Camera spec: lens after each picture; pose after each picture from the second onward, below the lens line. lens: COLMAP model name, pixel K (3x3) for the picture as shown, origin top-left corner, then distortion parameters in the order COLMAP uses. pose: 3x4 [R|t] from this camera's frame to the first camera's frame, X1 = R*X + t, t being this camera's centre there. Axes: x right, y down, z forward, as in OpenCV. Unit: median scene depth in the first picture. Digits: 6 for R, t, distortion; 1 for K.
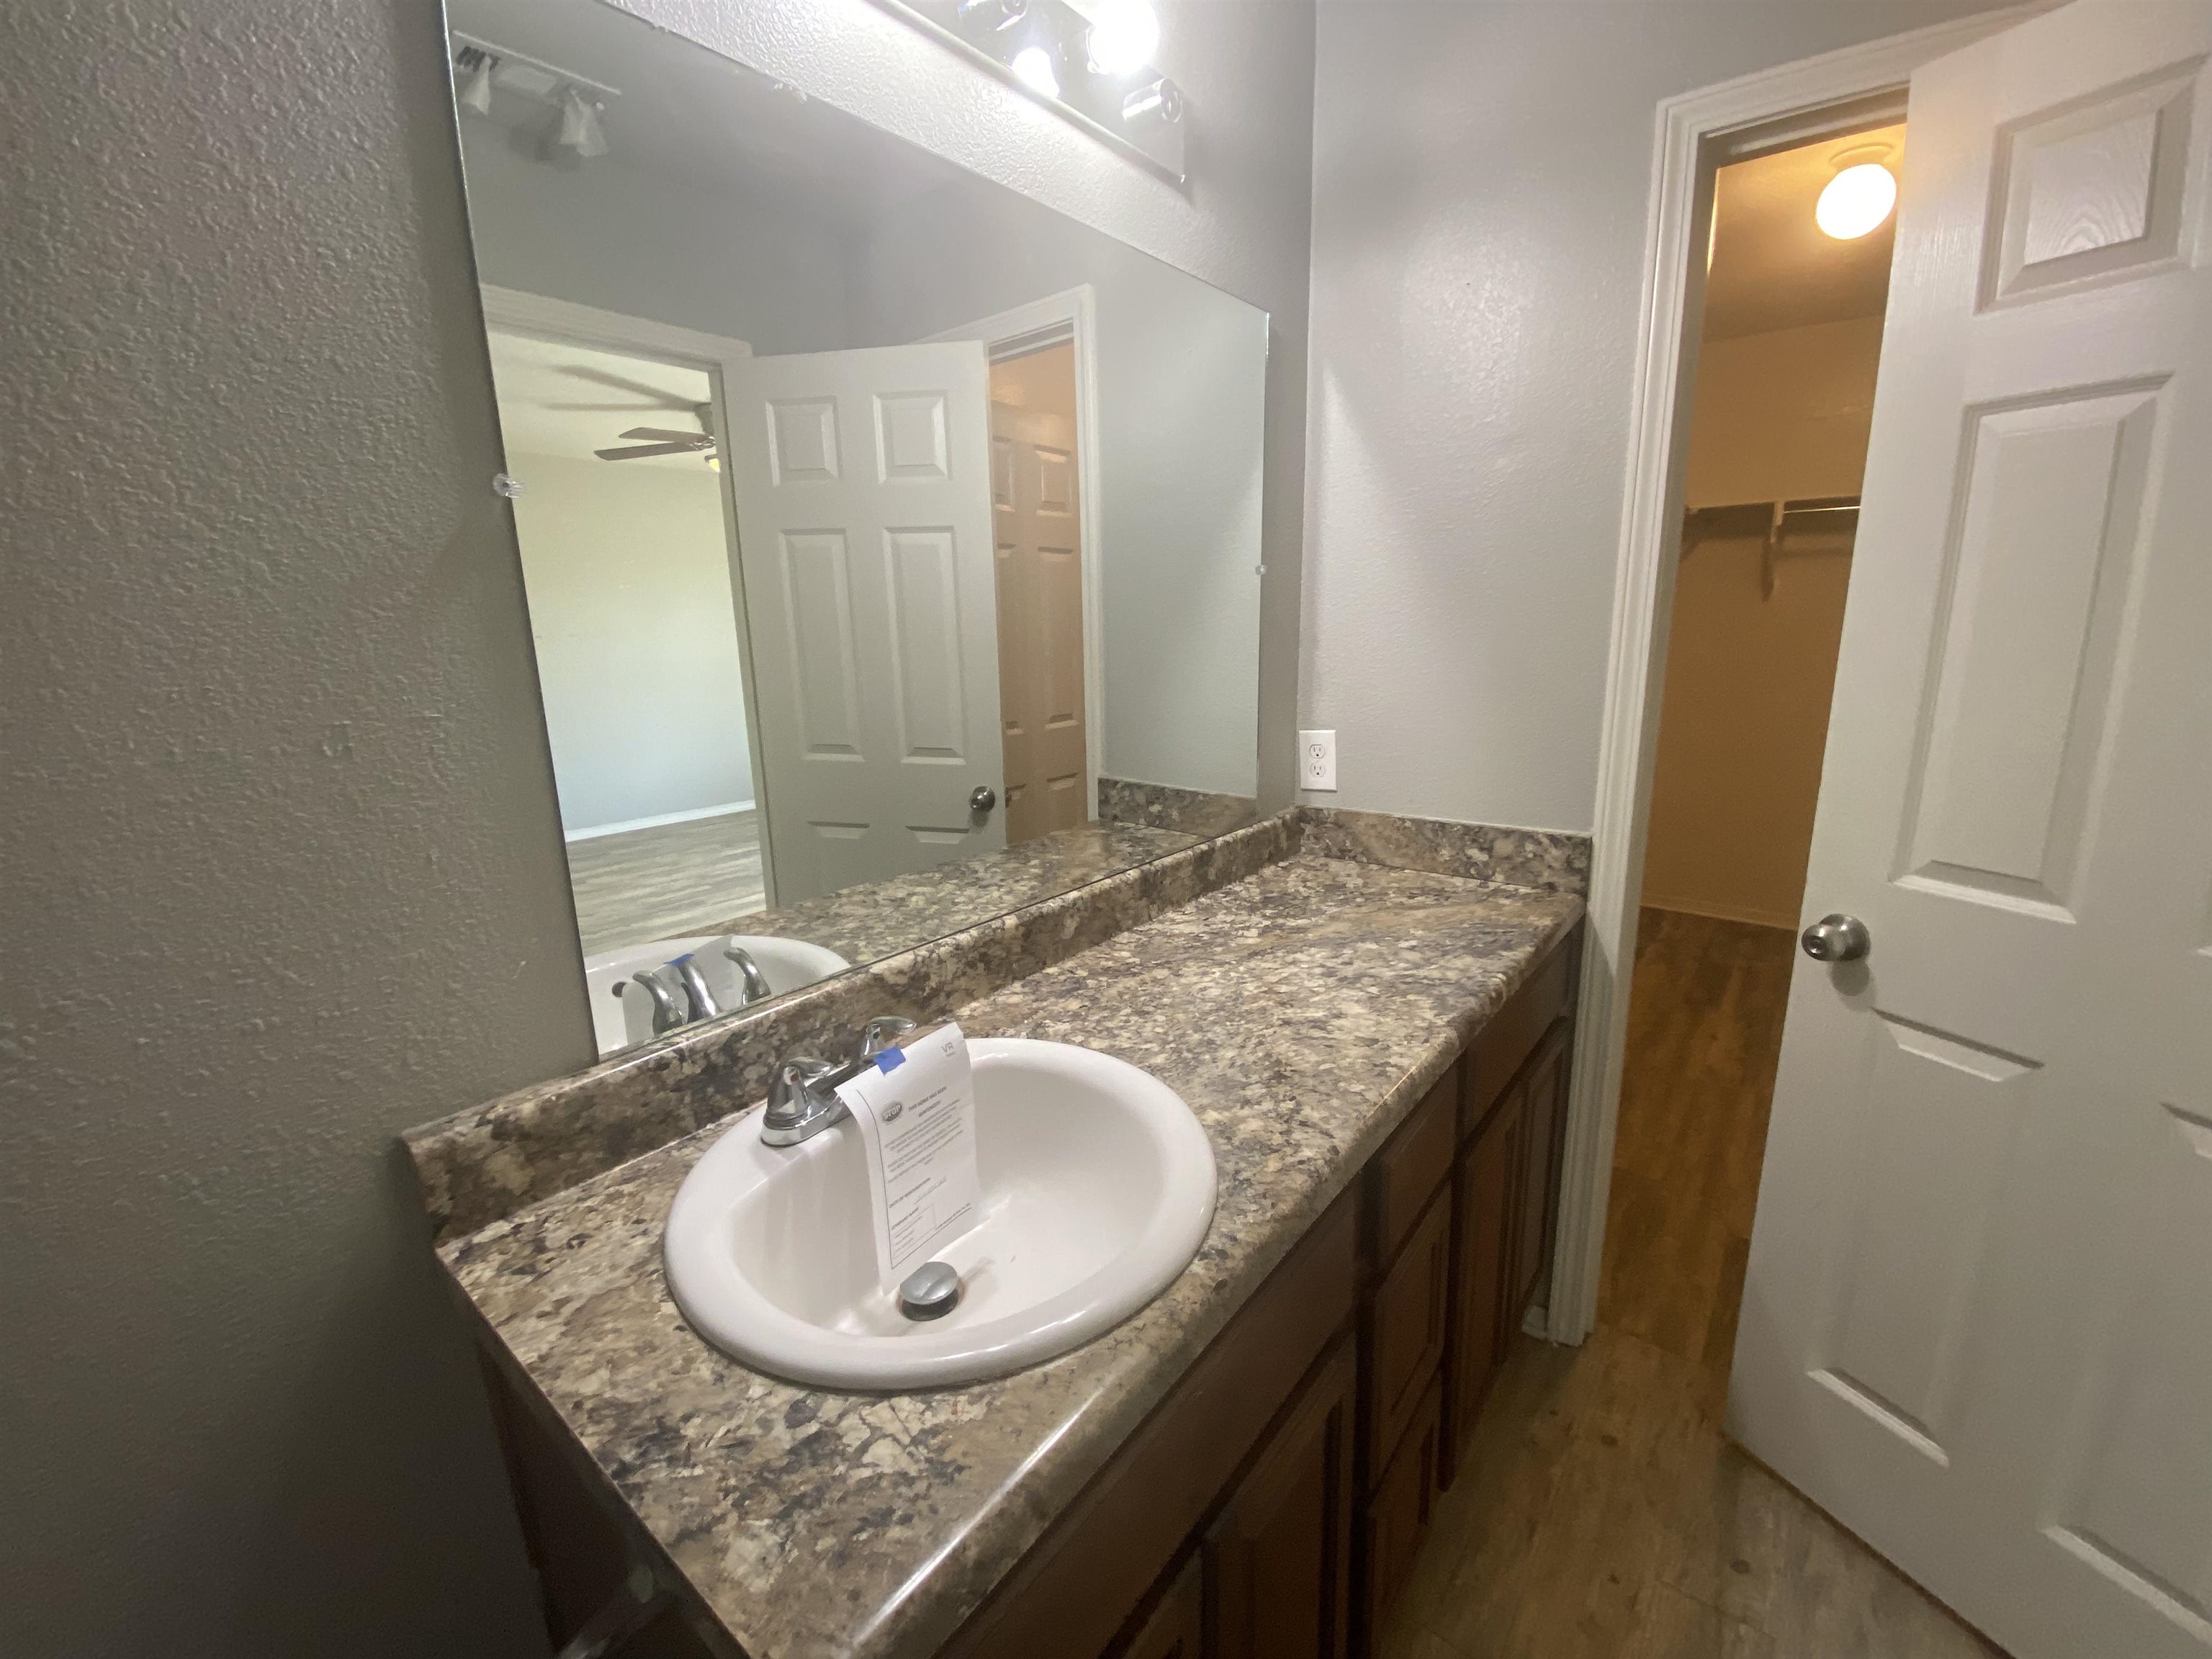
lens RADIAL K [[912.5, 0, 1104.1], [0, 912.5, 822.3], [0, 0, 1]] dist [0.026297, -0.022695]
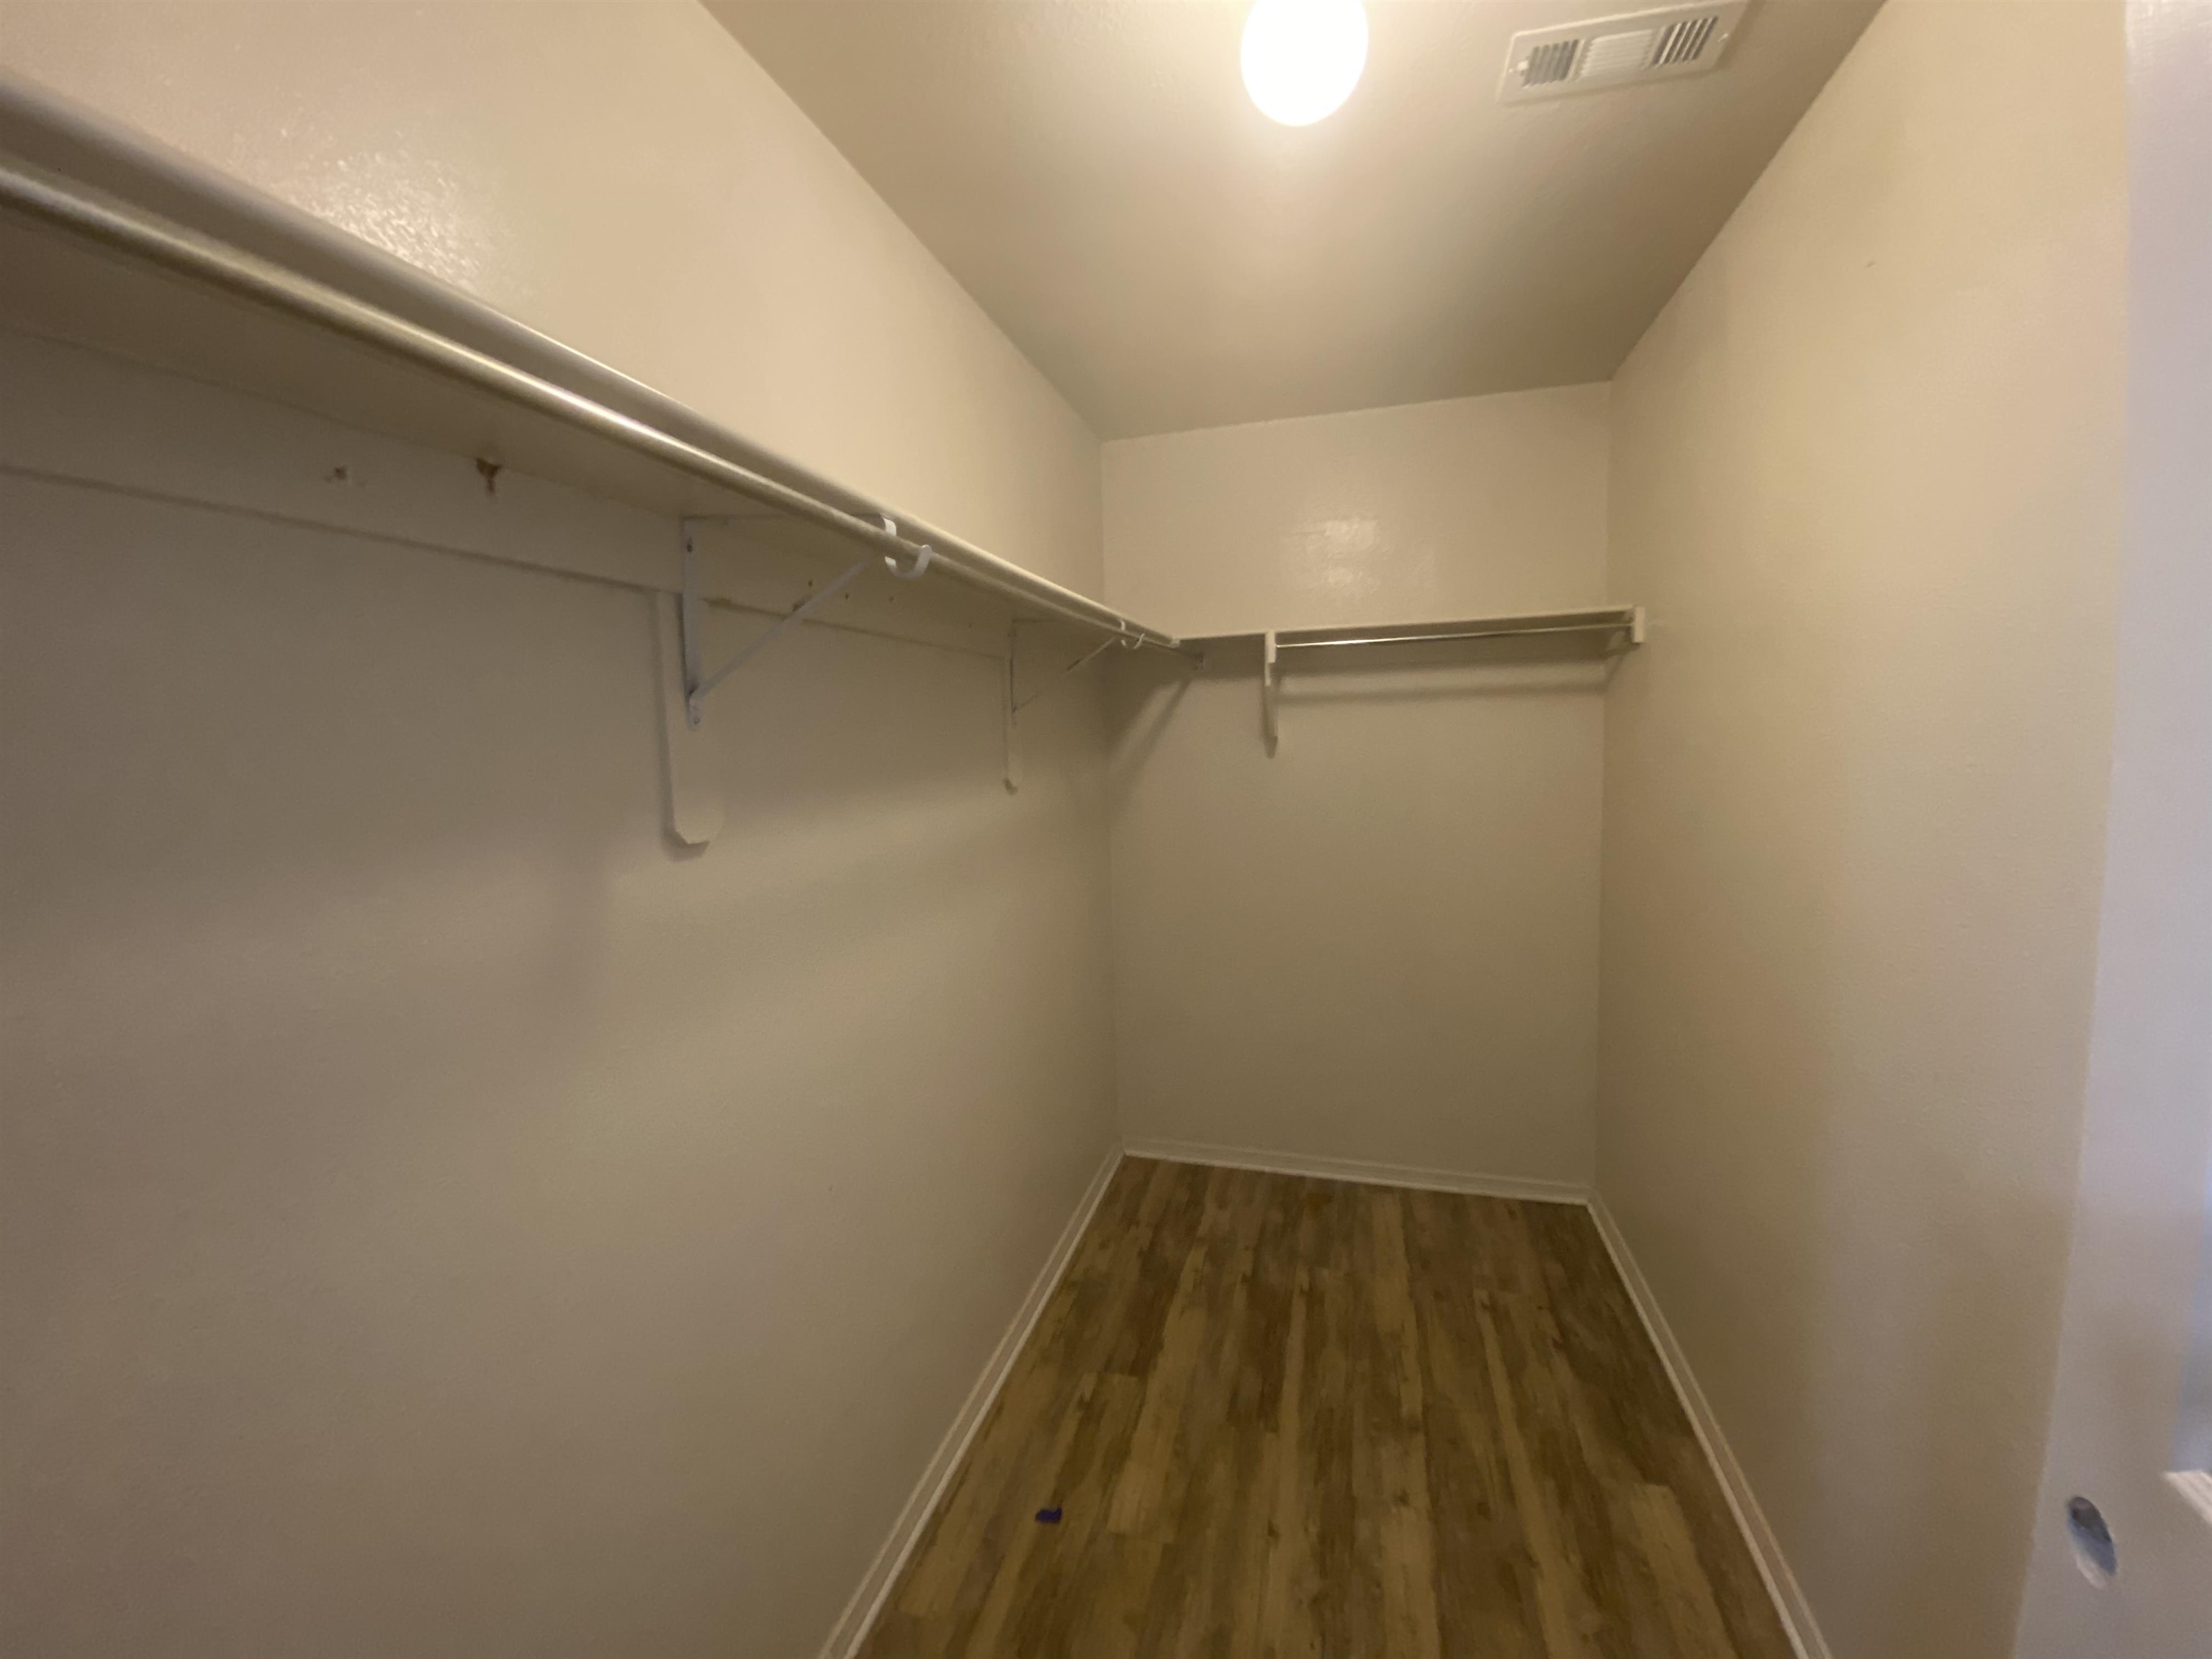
lens RADIAL K [[912.5, 0, 1104.1], [0, 912.5, 822.3], [0, 0, 1]] dist [0.026297, -0.022695]
pose [[0.917900, -0.040963, 0.394693, 0.306370], [0.093423, 0.989007, -0.114621, -0.121750], [-0.385658, 0.142084, 0.911636, 0.390824]]
